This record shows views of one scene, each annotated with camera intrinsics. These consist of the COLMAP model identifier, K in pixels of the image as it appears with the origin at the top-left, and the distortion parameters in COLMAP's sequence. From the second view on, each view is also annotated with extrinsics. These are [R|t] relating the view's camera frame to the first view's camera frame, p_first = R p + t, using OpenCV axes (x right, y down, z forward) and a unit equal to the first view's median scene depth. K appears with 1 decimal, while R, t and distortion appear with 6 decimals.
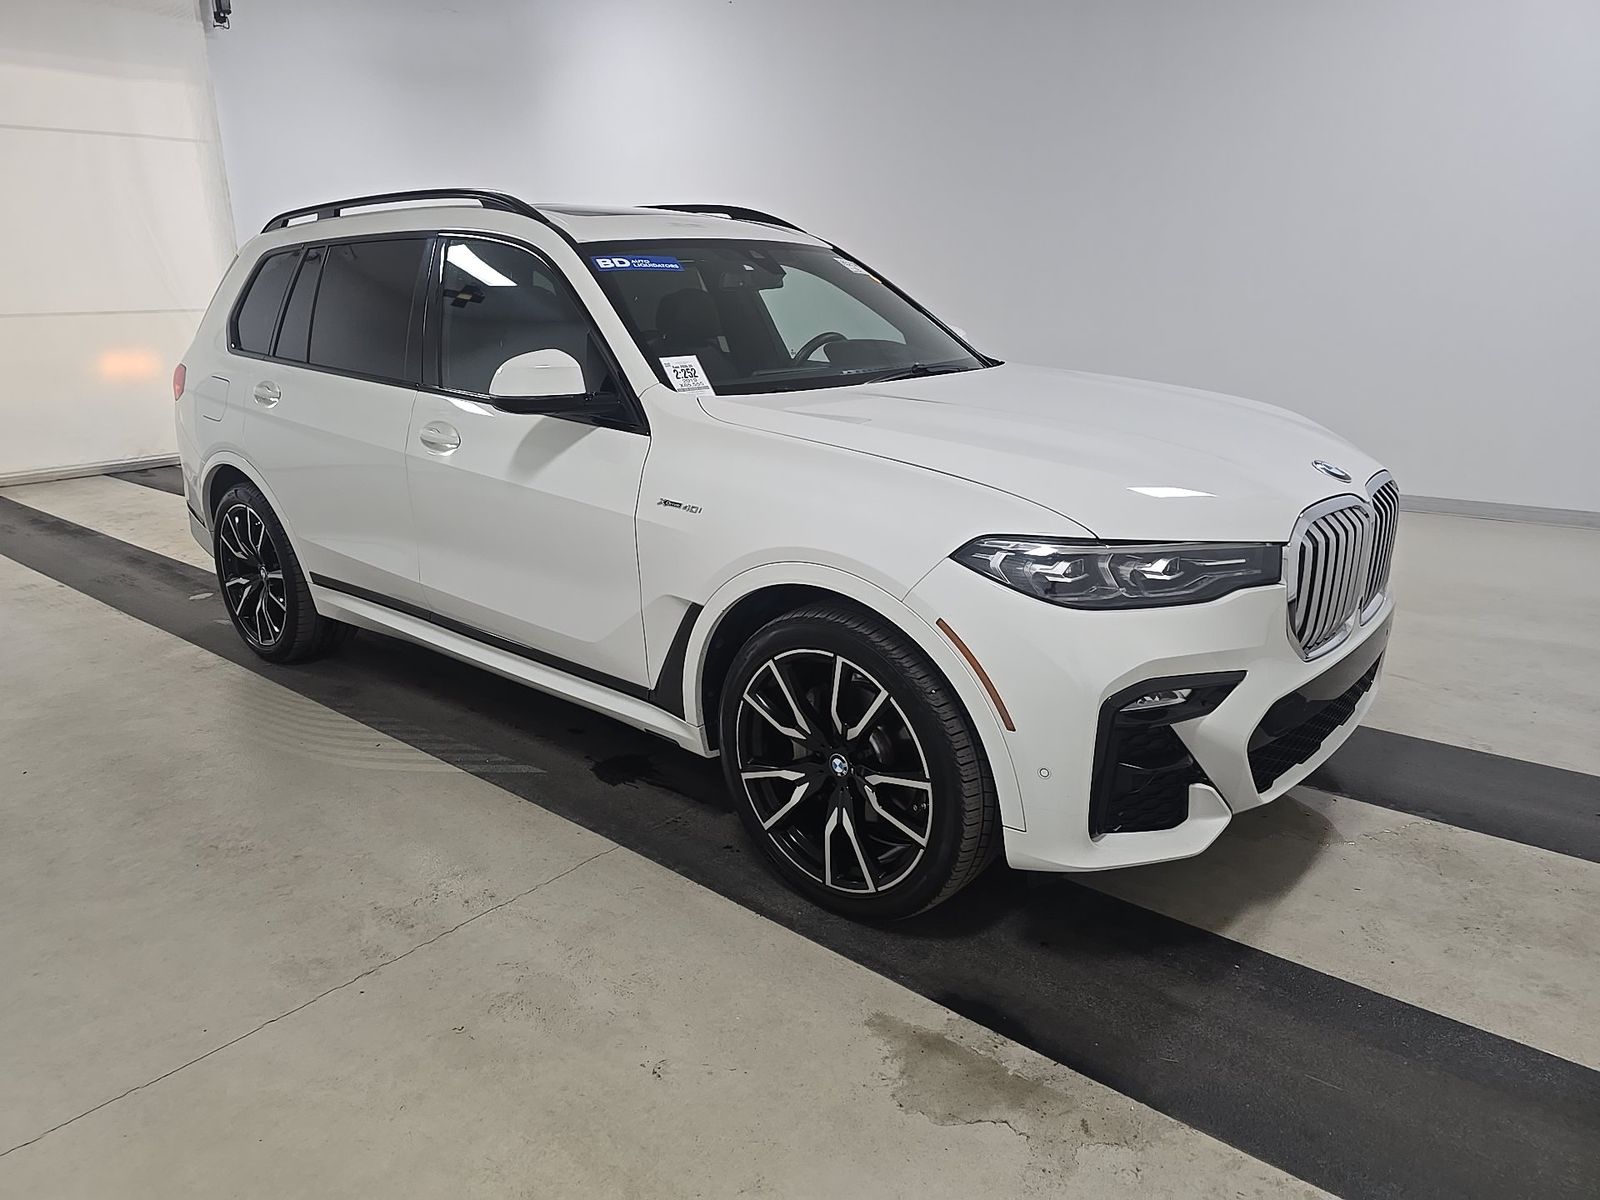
lens RADIAL K [[1087.6, 0, 807.8], [0, 1087.6, 599.7], [0, 0, 1]] dist [0.040433, -0.043821]
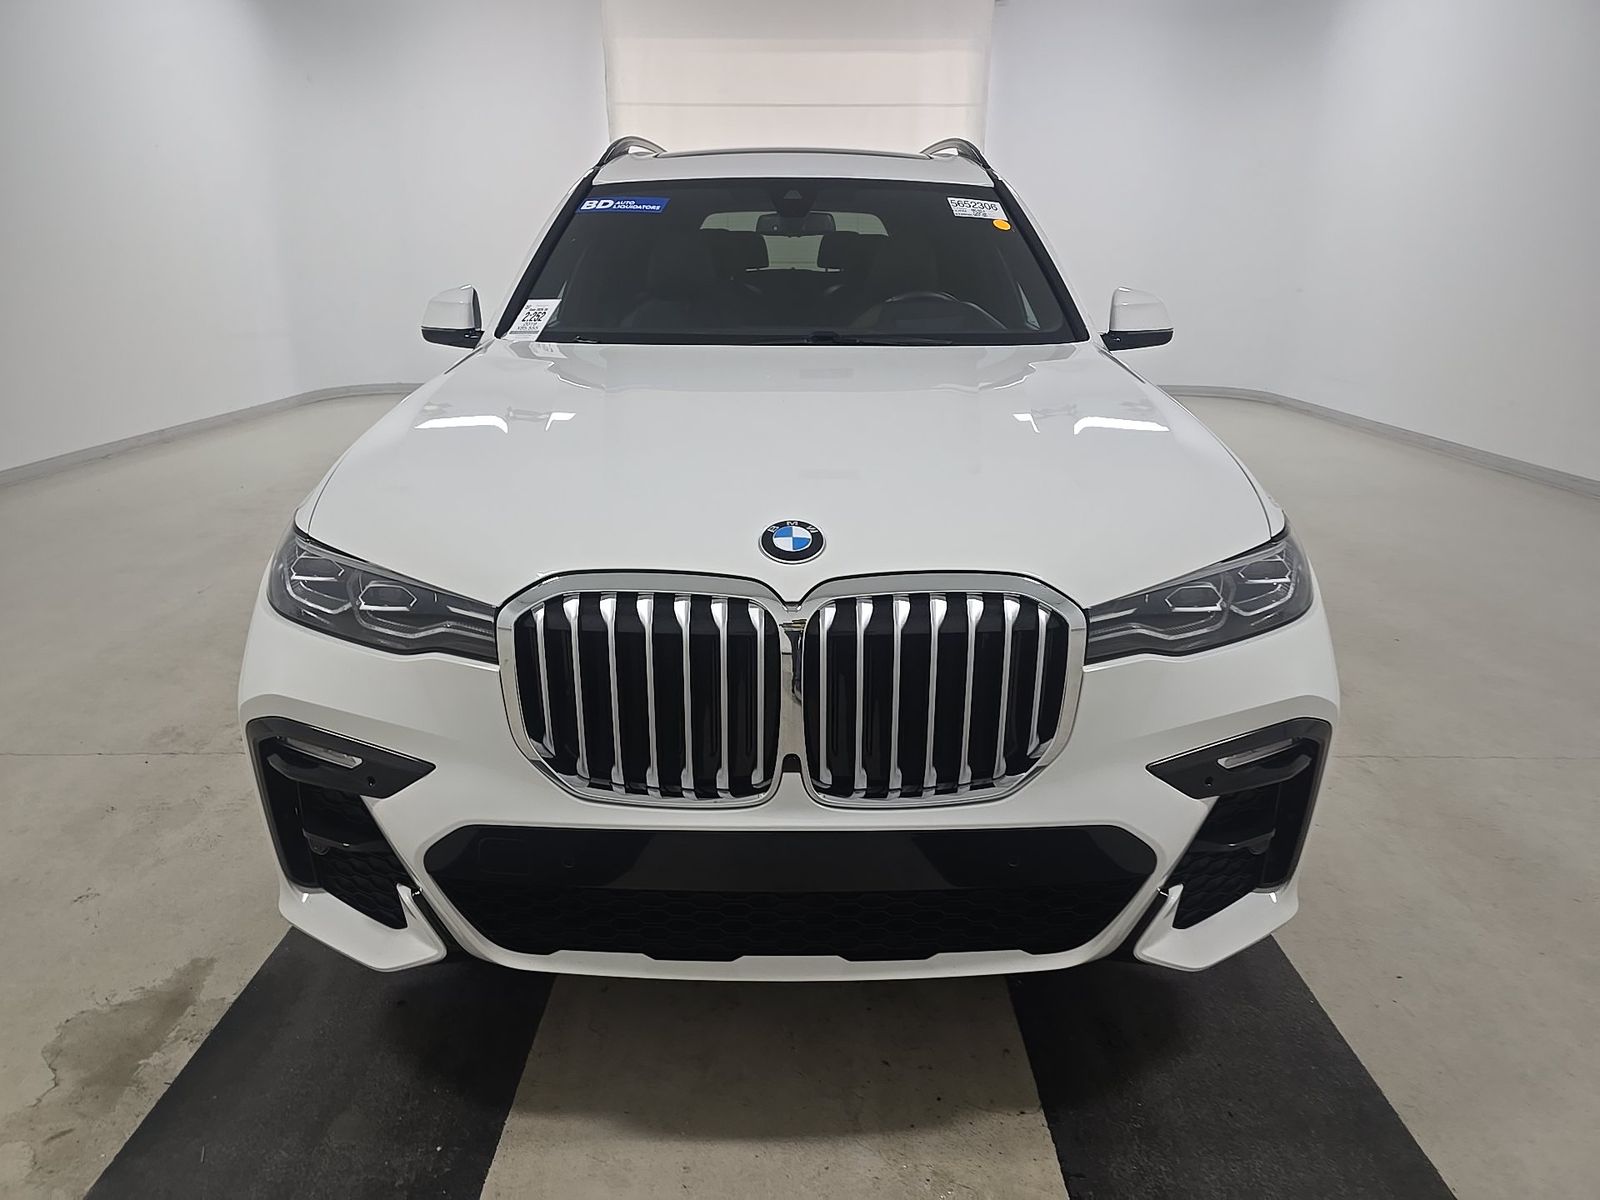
lens RADIAL K [[1087.6, 0, 807.8], [0, 1087.6, 599.7], [0, 0, 1]] dist [0.040433, -0.043821]
pose [[0.657458, 0.249147, -0.711108, 0.954694], [-0.224915, 0.965617, 0.130372, -0.172252], [0.719140, 0.074225, 0.690890, 0.614226]]
